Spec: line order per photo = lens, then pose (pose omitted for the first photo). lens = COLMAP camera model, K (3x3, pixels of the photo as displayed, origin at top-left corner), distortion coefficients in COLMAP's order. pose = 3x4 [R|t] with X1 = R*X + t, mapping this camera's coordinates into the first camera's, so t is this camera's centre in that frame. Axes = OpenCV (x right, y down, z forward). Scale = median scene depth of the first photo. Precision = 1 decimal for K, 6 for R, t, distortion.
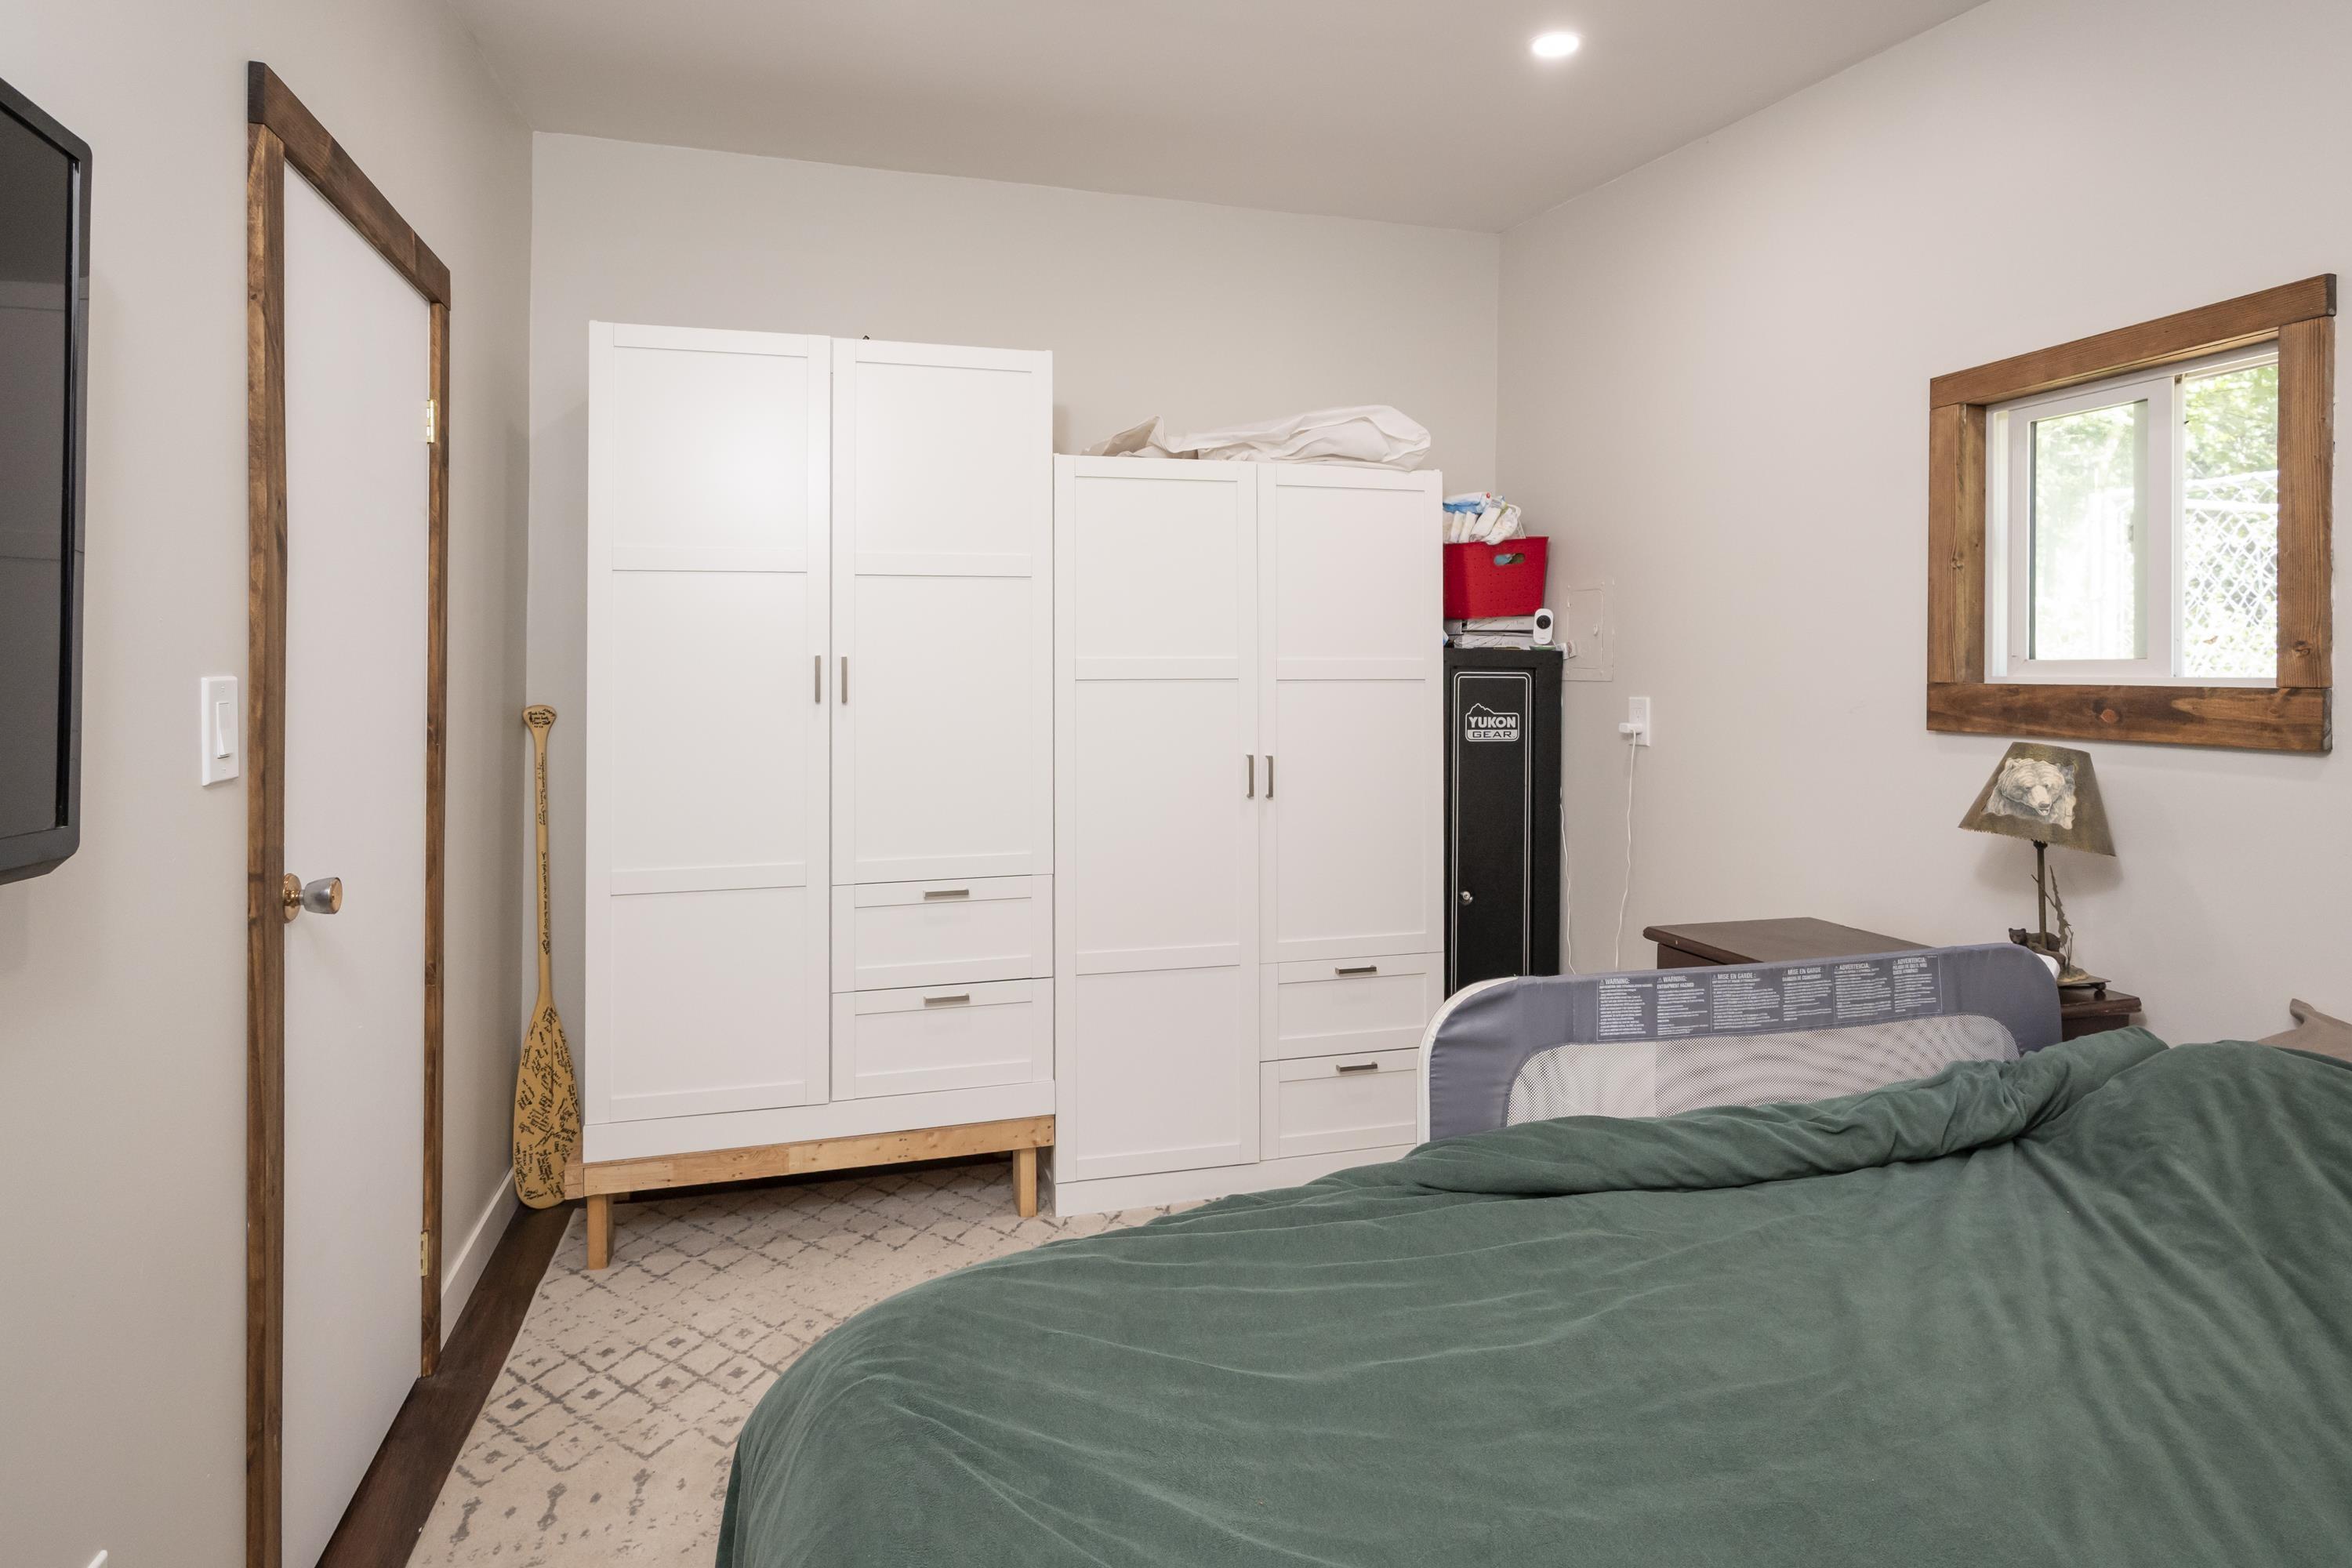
lens RADIAL K [[1207.0, 0, 1192.2], [0, 1207.0, 668.5], [0, 0, 1]] dist [-0.012979, 0.010630]
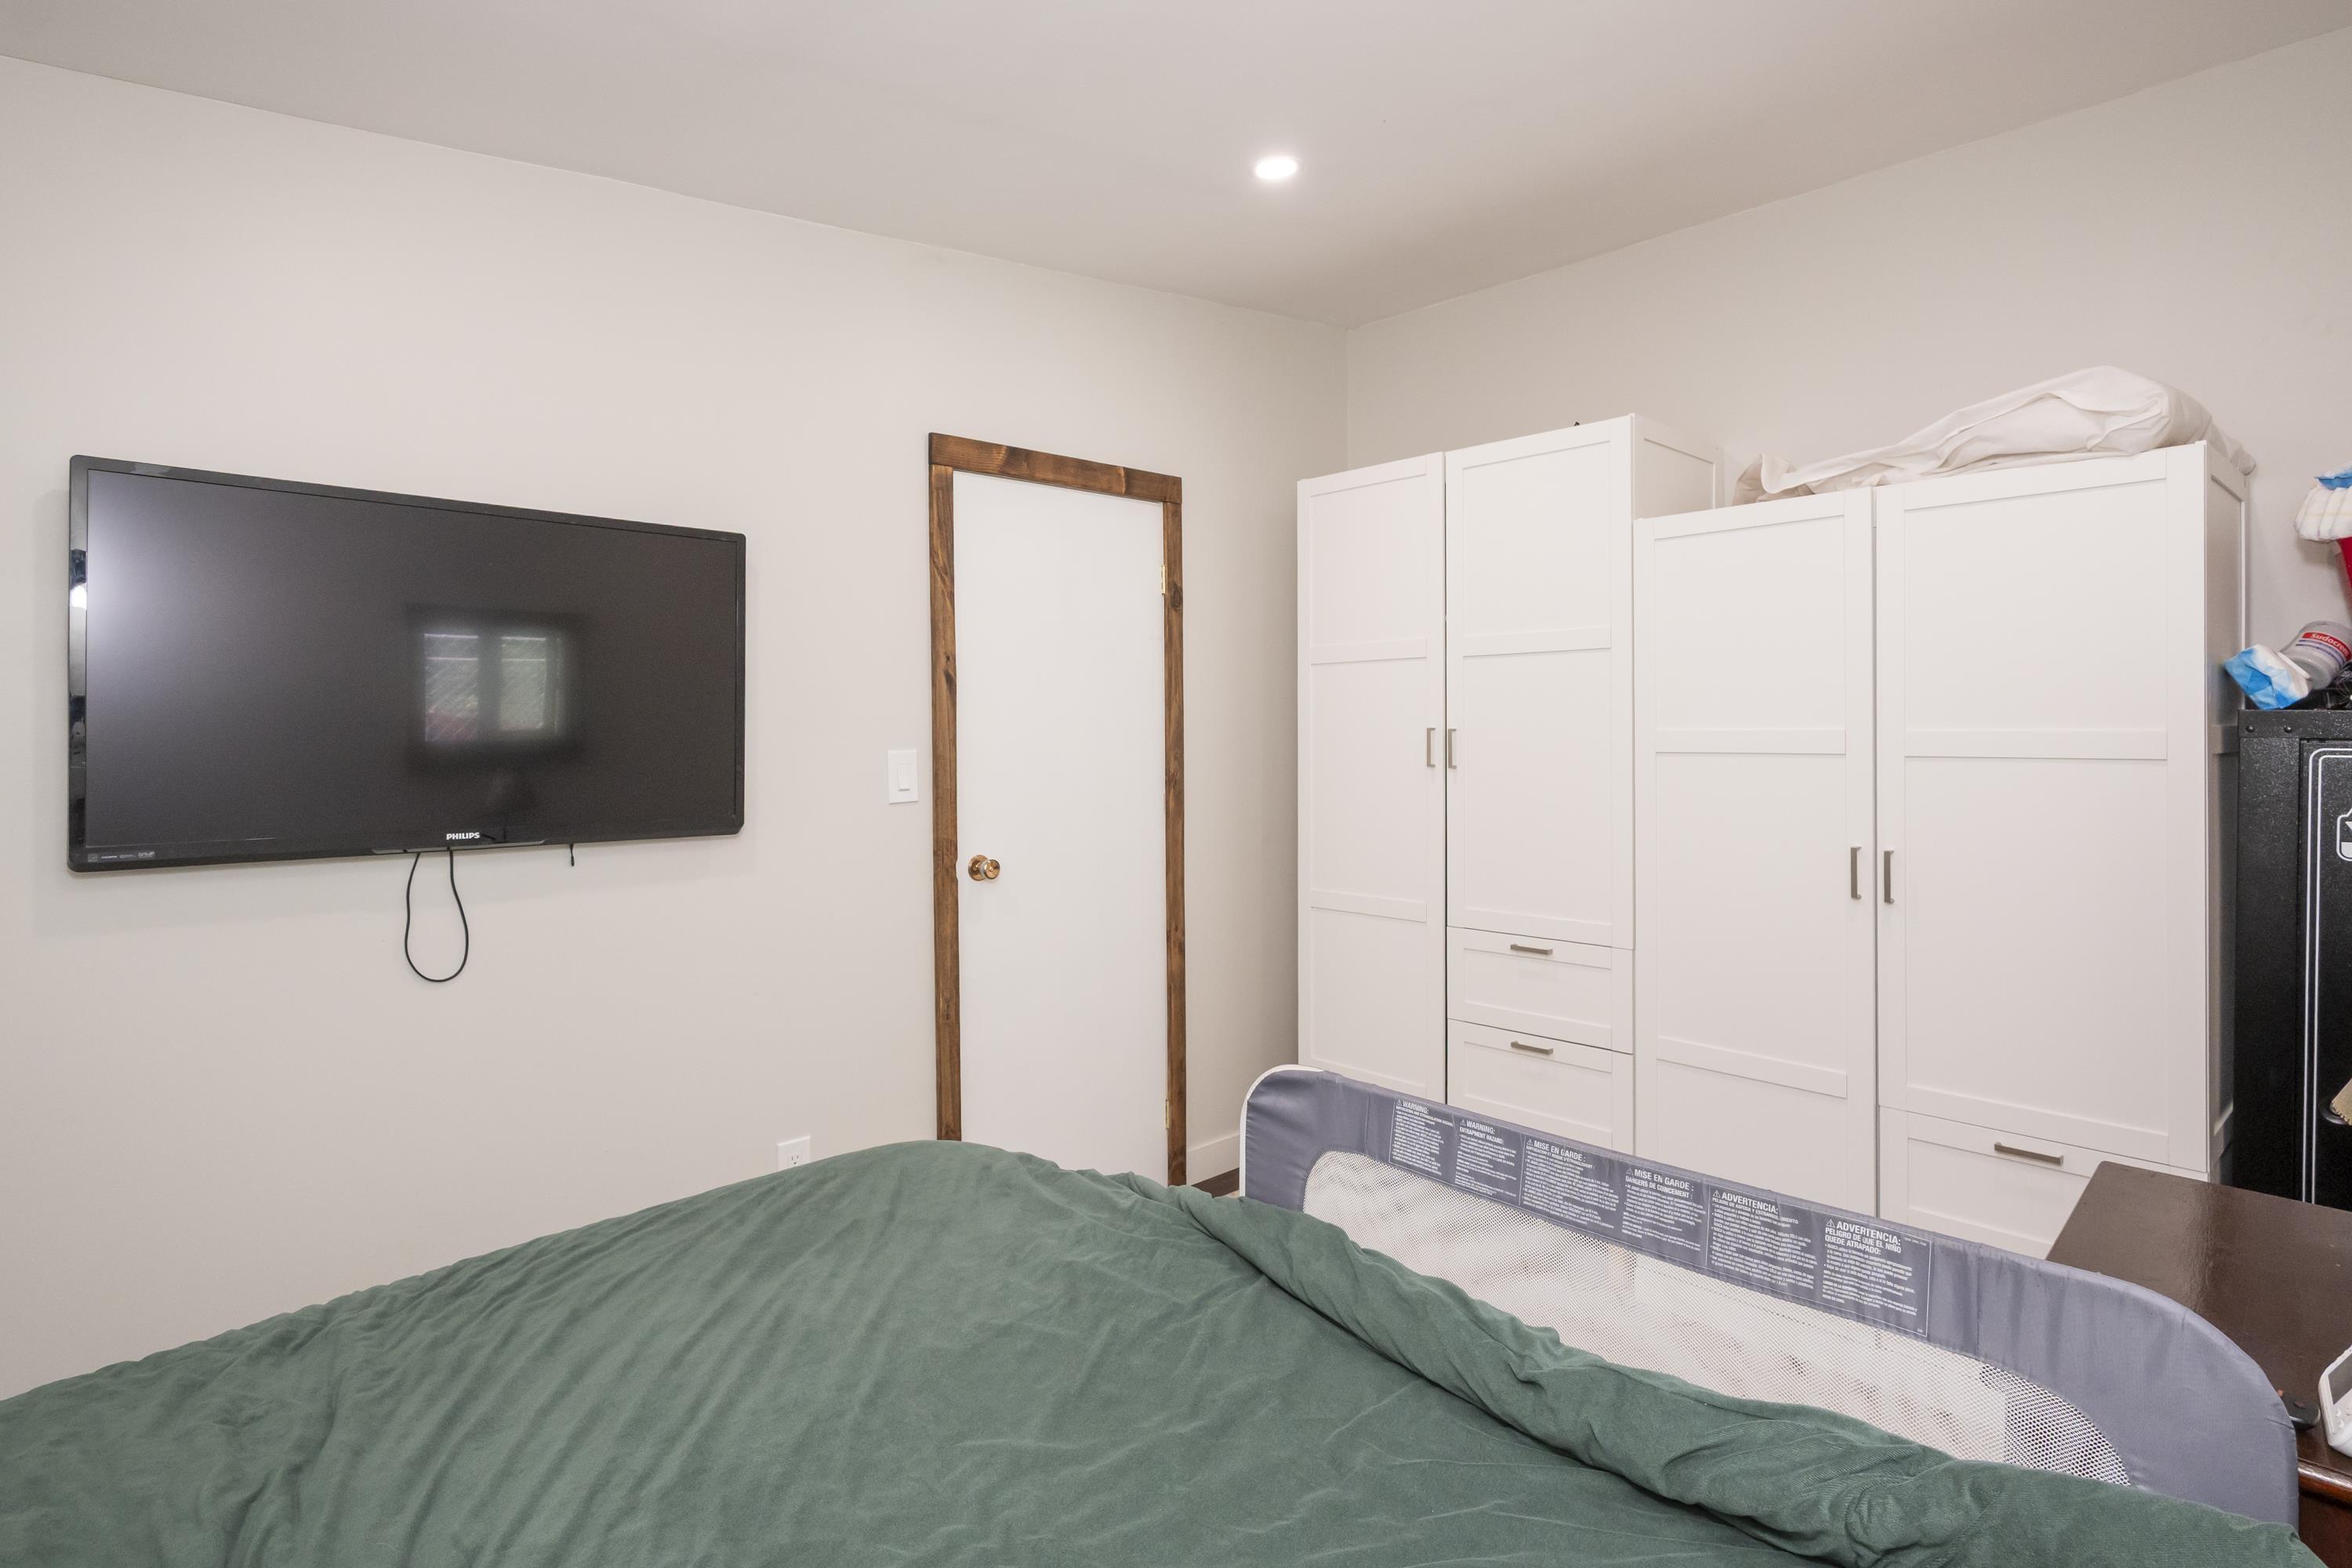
lens RADIAL K [[1190.3, 0, 1180.0], [0, 1190.3, 725.0], [0, 0, 1]] dist [-0.000381, 0.001791]
pose [[0.486210, -0.001679, -0.873840, 0.955583], [0.010064, 0.999943, 0.003679, -0.033239], [0.873784, -0.010583, 0.486199, 0.365452]]
